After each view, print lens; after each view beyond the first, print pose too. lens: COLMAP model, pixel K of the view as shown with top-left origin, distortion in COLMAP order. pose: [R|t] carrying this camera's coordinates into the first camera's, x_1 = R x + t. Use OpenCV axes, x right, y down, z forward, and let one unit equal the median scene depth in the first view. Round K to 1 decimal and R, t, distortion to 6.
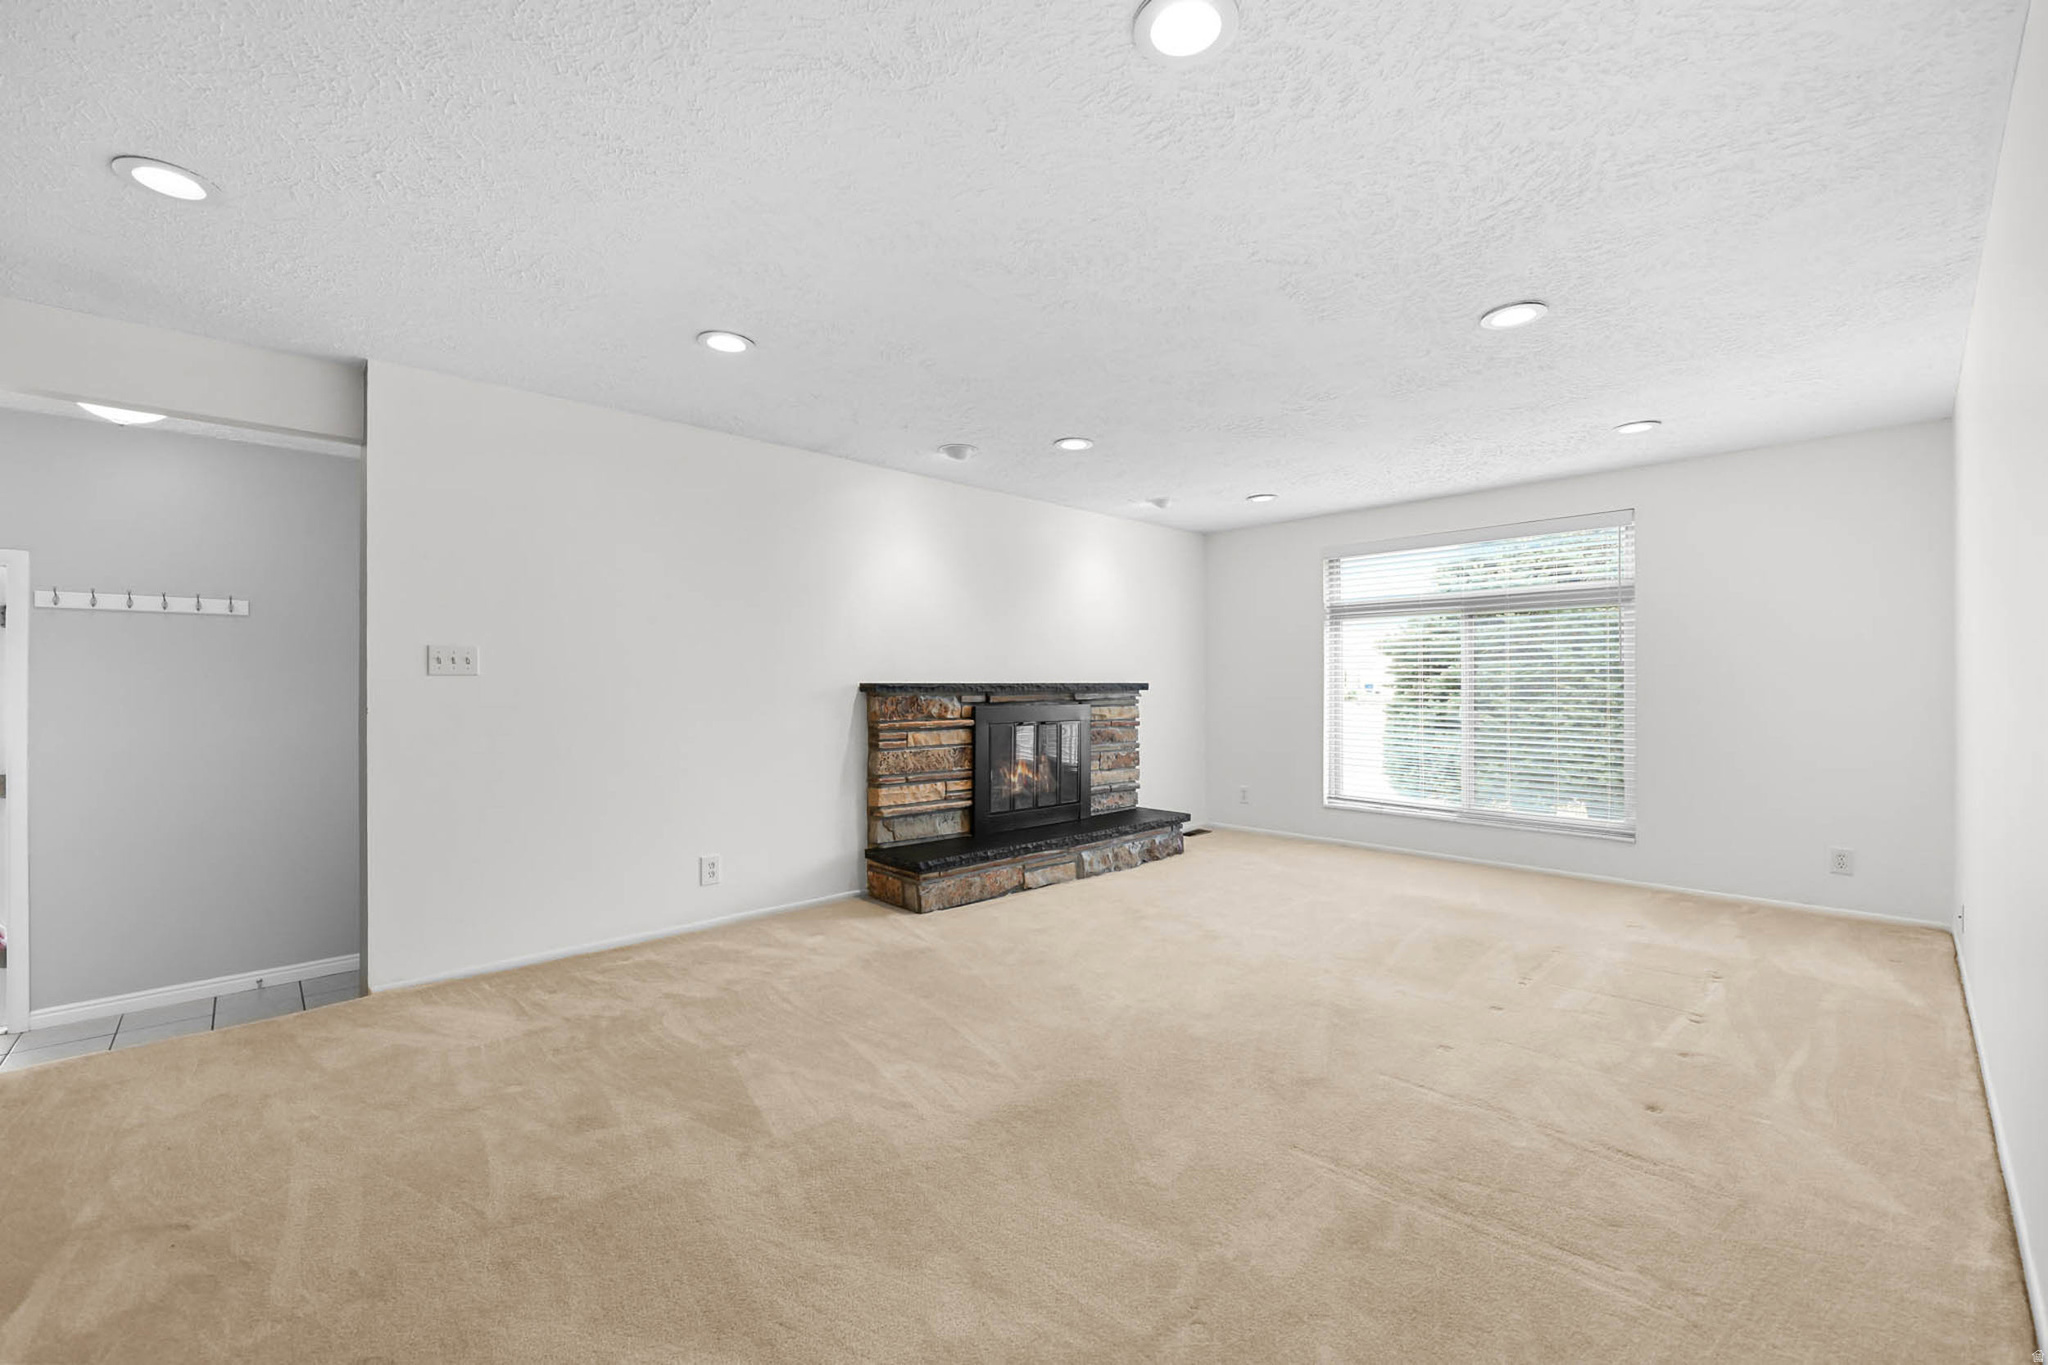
lens RADIAL K [[860.2, 0, 1026.4], [0, 860.2, 684.3], [0, 0, 1]] dist [-0.000891, -0.001895]
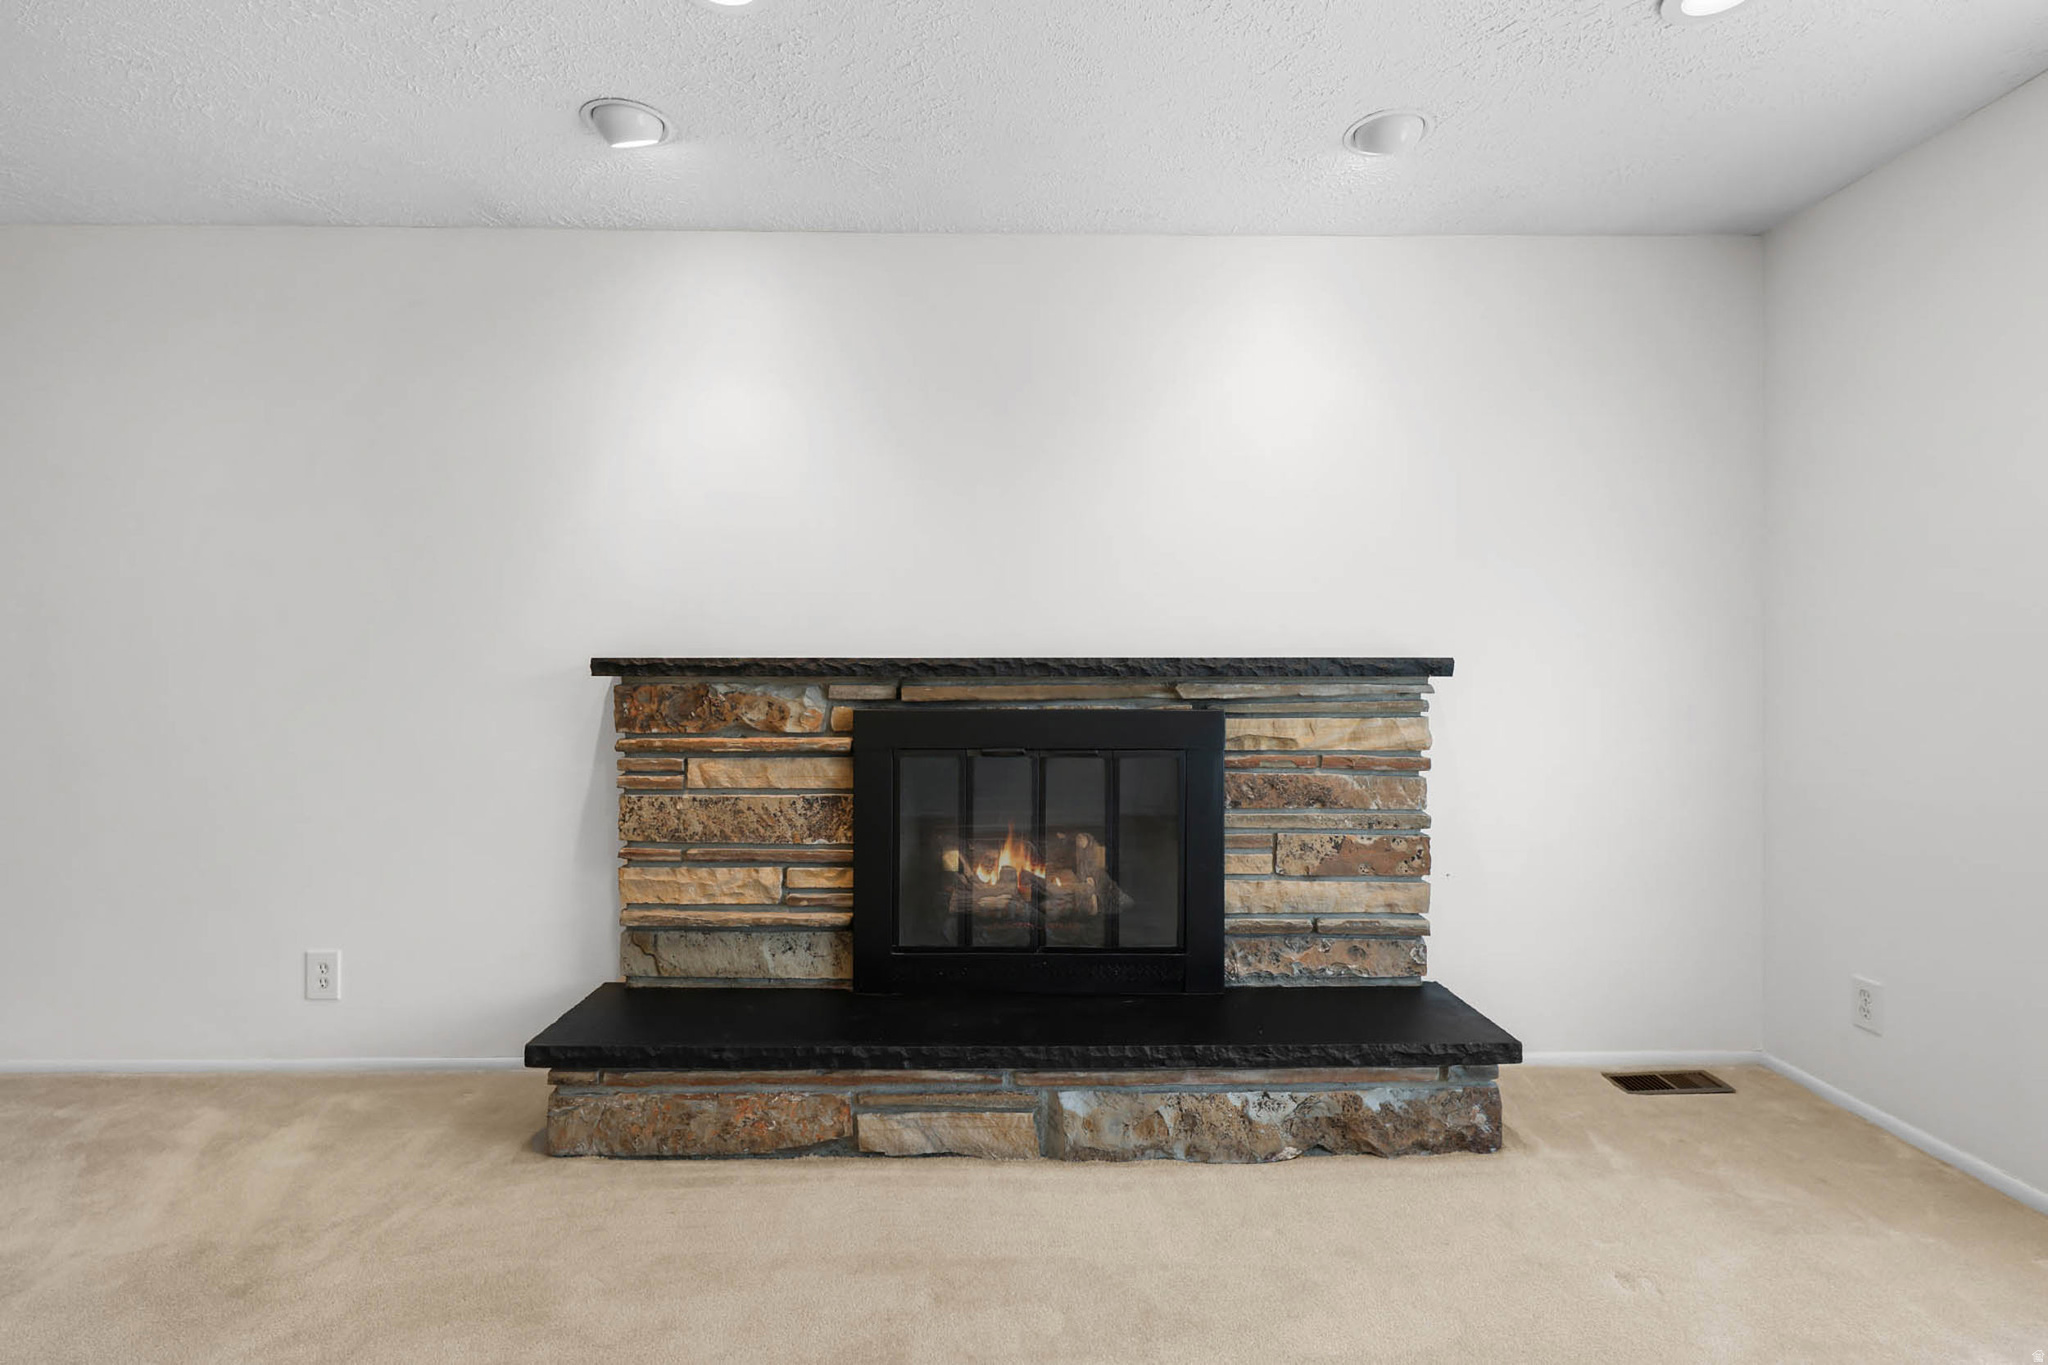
lens RADIAL K [[1011.7, 0, 1022.9], [0, 1011.7, 680.7], [0, 0, 1]] dist [0.004403, 0.000921]
pose [[0.727961, 0.005415, -0.685597, 0.373888], [-0.000686, 0.999974, 0.007169, 0.006920], [0.685618, -0.004749, 0.727946, 0.673744]]
